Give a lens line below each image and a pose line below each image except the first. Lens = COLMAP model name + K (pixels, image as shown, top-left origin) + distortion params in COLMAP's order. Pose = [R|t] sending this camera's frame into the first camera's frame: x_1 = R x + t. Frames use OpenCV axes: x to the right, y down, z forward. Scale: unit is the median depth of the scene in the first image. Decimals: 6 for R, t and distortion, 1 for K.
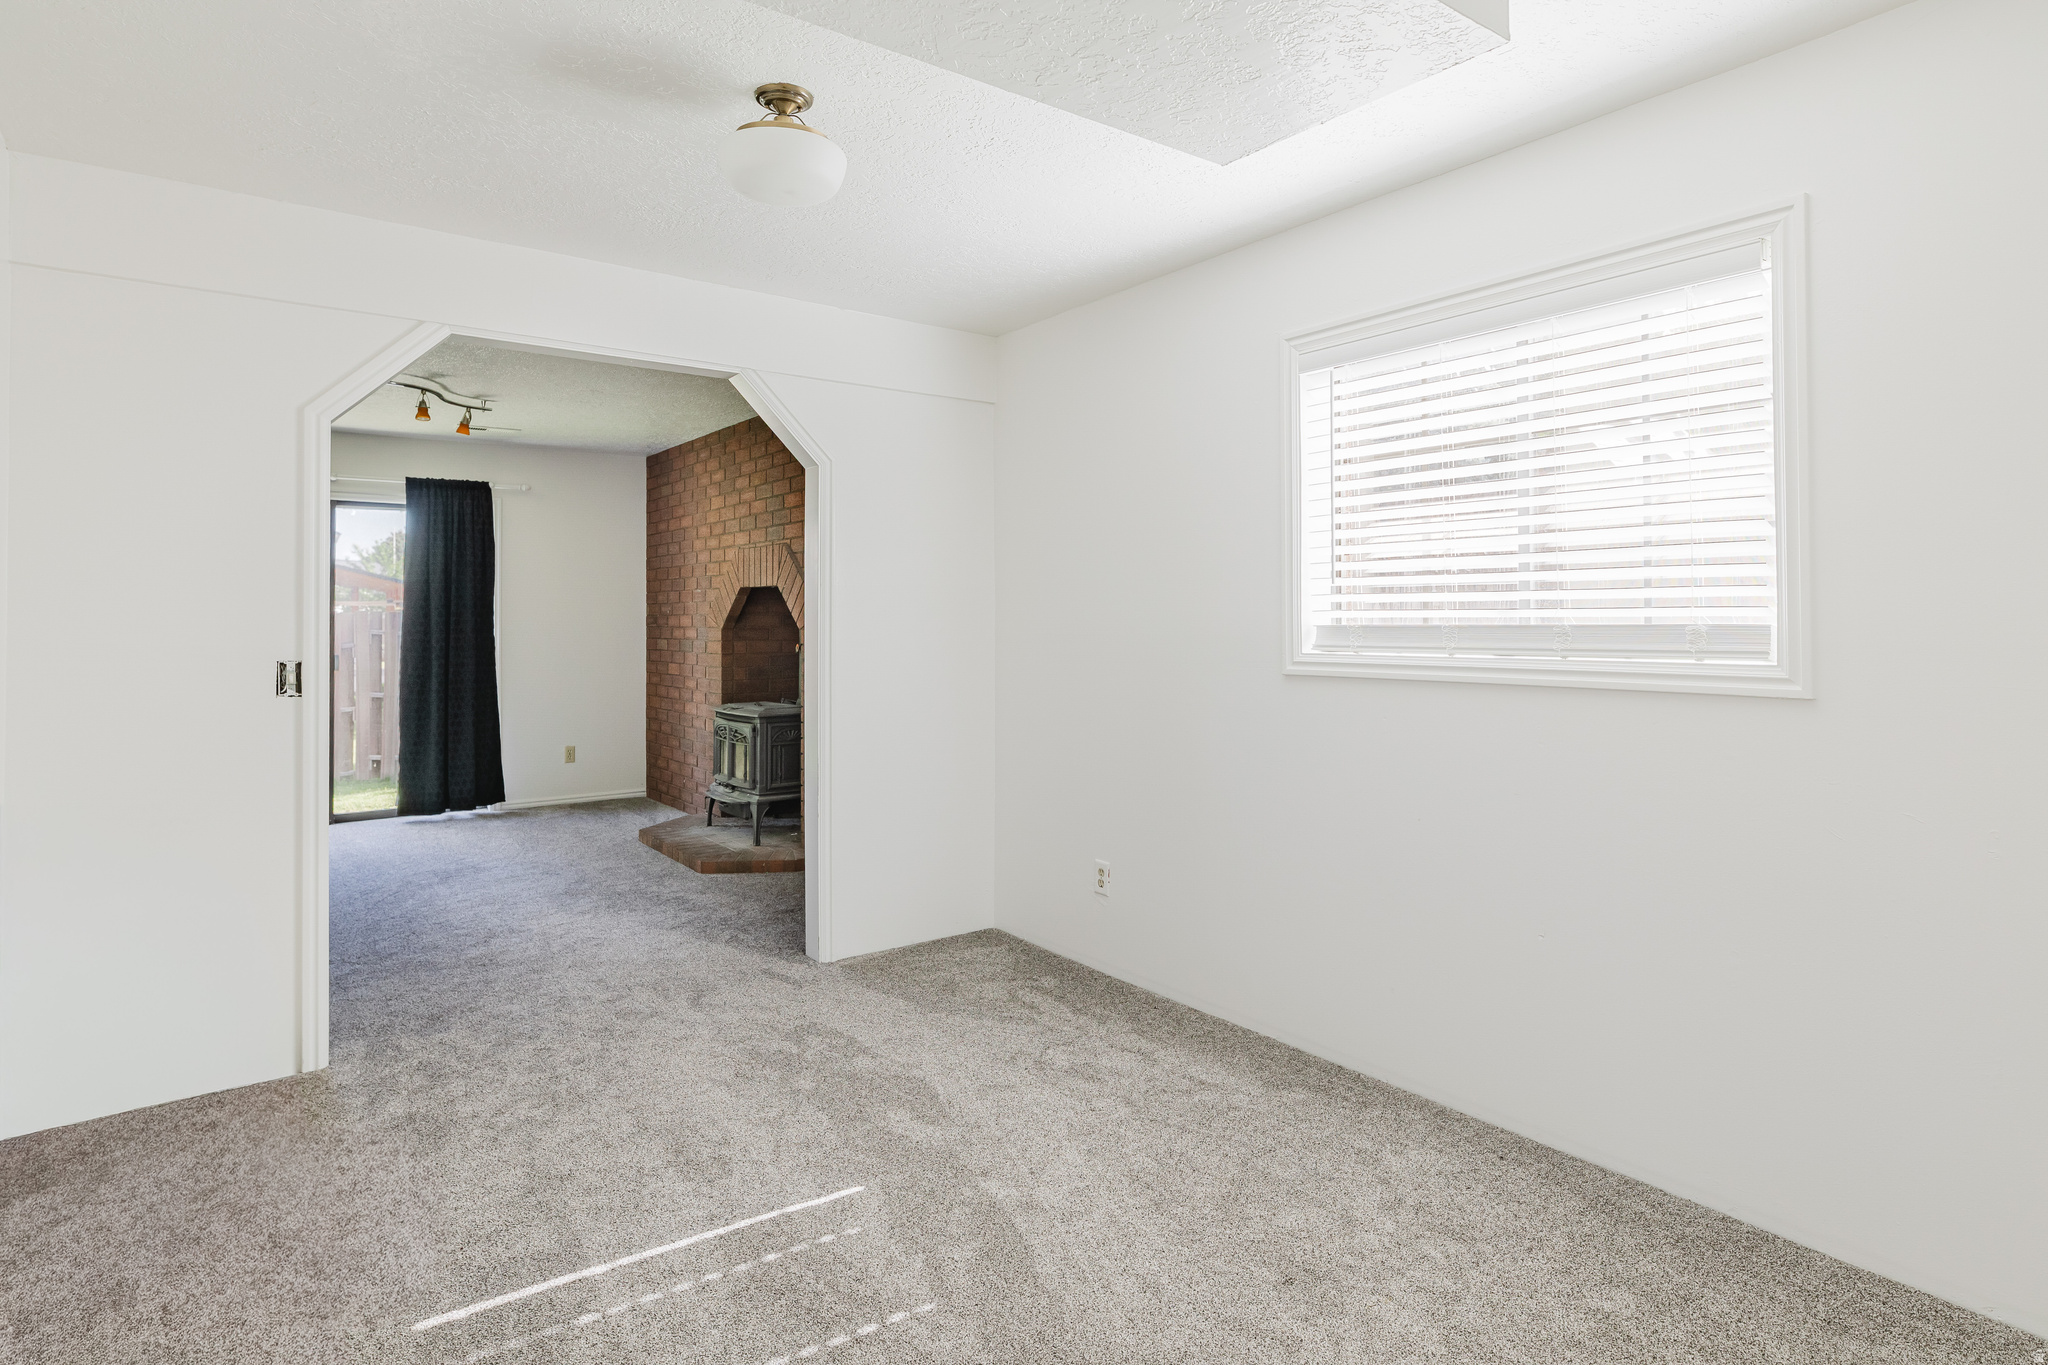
lens RADIAL K [[1024.6, 0, 1023.1], [0, 1024.6, 620.1], [0, 0, 1]] dist [-0.000599, 0.000033]
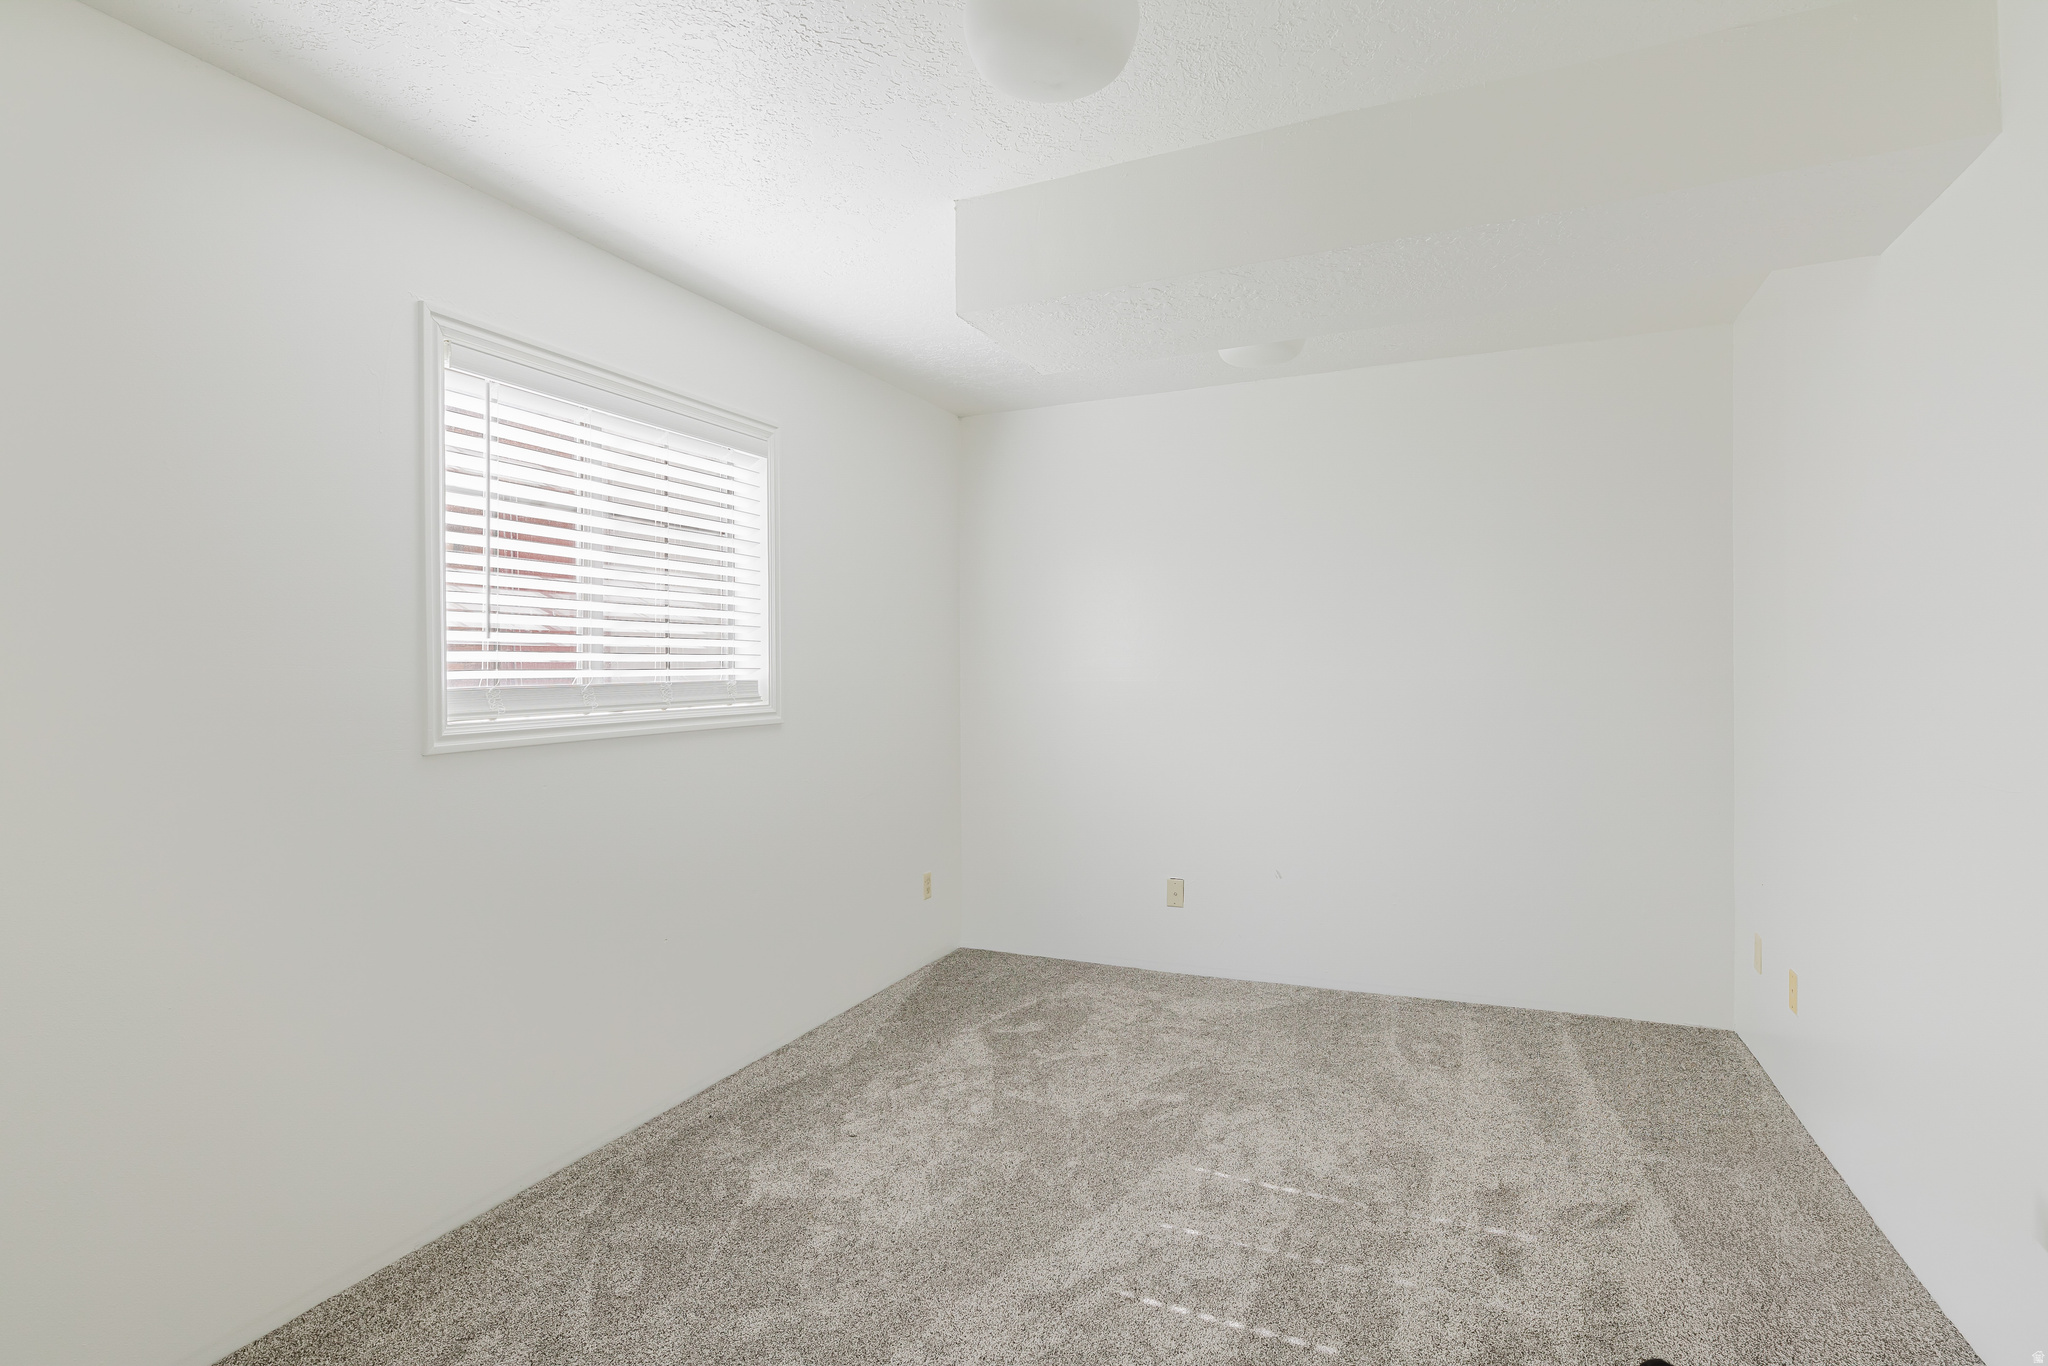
lens RADIAL K [[1044.2, 0, 1024.0], [0, 1044.2, 683.0], [0, 0, 1]] dist [-0.000654, 0.000319]
pose [[-0.469033, -0.003028, 0.883176, -0.710467], [0.012830, 0.999865, 0.010242, -0.001783], [-0.883088, 0.016135, -0.468931, 1.095173]]
